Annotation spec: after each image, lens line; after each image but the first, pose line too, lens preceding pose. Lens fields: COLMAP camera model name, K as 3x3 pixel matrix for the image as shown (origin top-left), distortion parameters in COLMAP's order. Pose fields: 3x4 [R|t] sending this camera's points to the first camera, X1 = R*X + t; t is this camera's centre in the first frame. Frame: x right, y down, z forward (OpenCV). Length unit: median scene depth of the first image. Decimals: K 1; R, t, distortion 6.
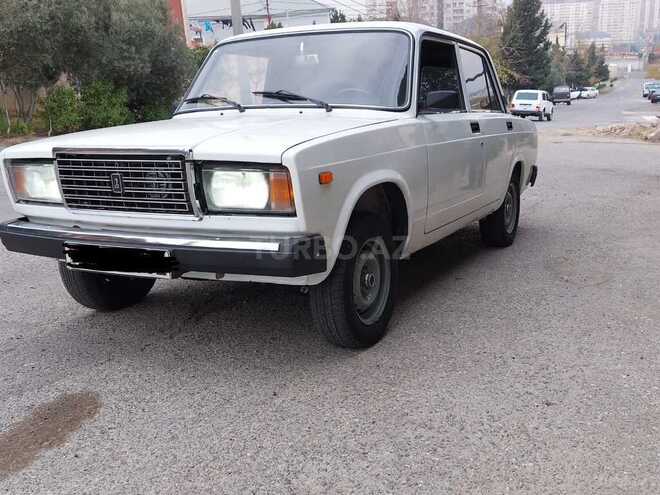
lens RADIAL K [[691.4, 0, 343.4], [0, 691.4, 237.7], [0, 0, 1]] dist [0.142414, -0.263169]
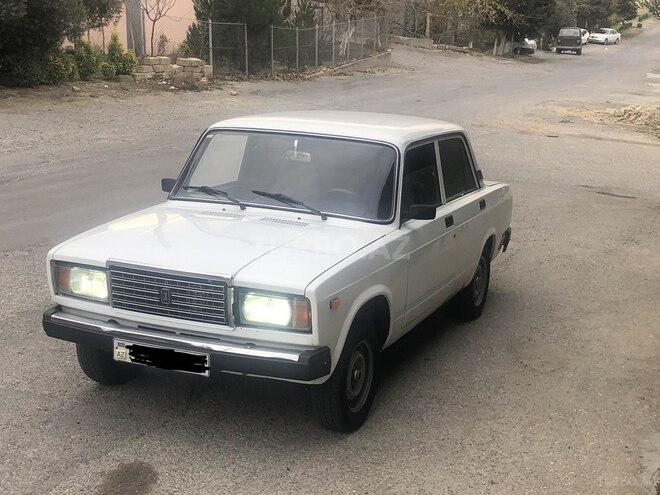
lens RADIAL K [[1022.8, 0, 330.0], [0, 1022.8, 247.5], [0, 0, 1]] dist [0.191902, -0.789121]
pose [[0.995494, 0.047672, 0.081968, -0.156148], [-0.050088, 0.998361, 0.027669, -0.194293], [-0.080515, -0.031650, 0.996251, -0.718918]]
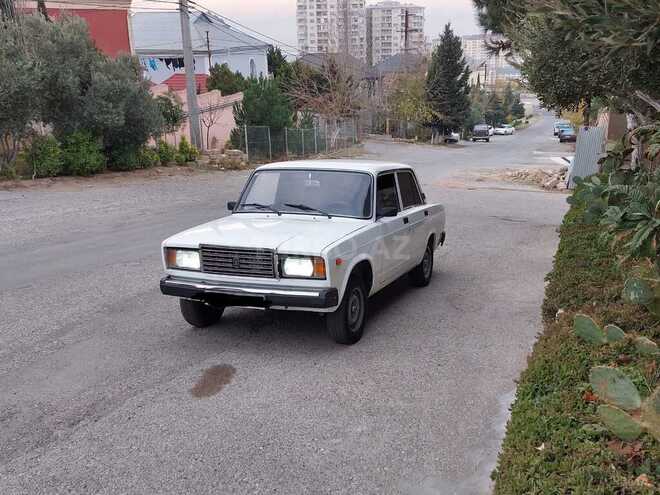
lens RADIAL K [[691.4, 0, 343.4], [0, 691.4, 237.7], [0, 0, 1]] dist [0.142414, -0.263169]
pose [[0.994751, 0.008272, 0.101988, -0.183964], [-0.004833, 0.999413, -0.033922, -0.070790], [-0.102209, 0.033251, 0.994207, -0.903448]]
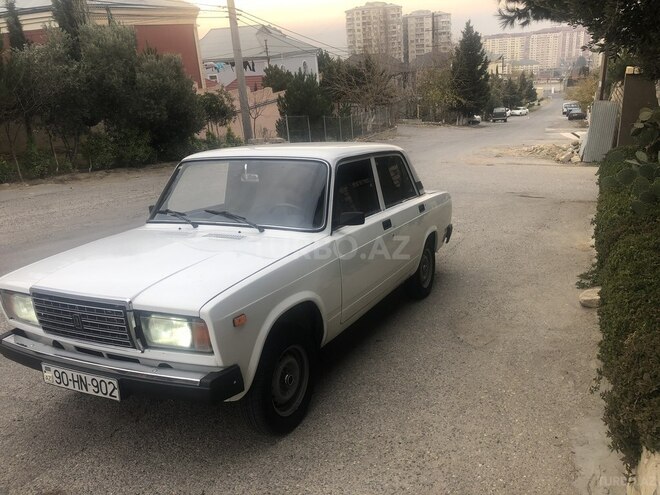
lens RADIAL K [[545.1, 0, 338.3], [0, 545.1, 239.7], [0, 0, 1]] dist [0.013166, -0.004128]
pose [[0.999736, -0.022081, 0.006395, 0.119060], [0.021889, 0.999350, 0.028657, -0.204374], [-0.007024, -0.028509, 0.999569, 0.016346]]
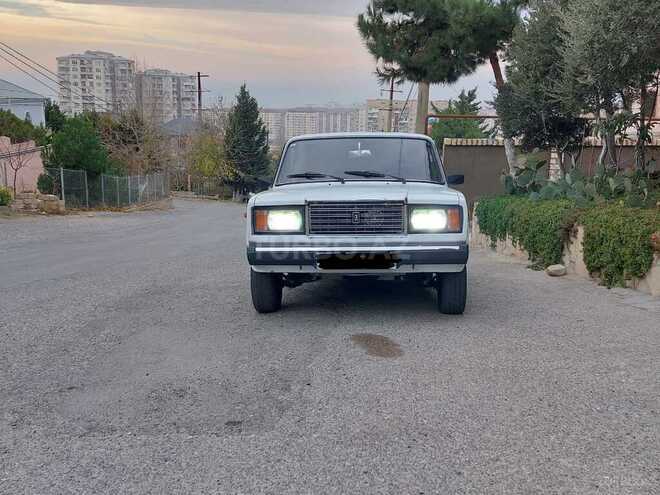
lens RADIAL K [[691.4, 0, 343.4], [0, 691.4, 237.7], [0, 0, 1]] dist [0.142414, -0.263169]
pose [[0.910234, -0.001620, 0.414091, -0.903480], [0.058043, 0.990619, -0.123712, 0.156543], [-0.410006, 0.136642, 0.901789, -0.460853]]
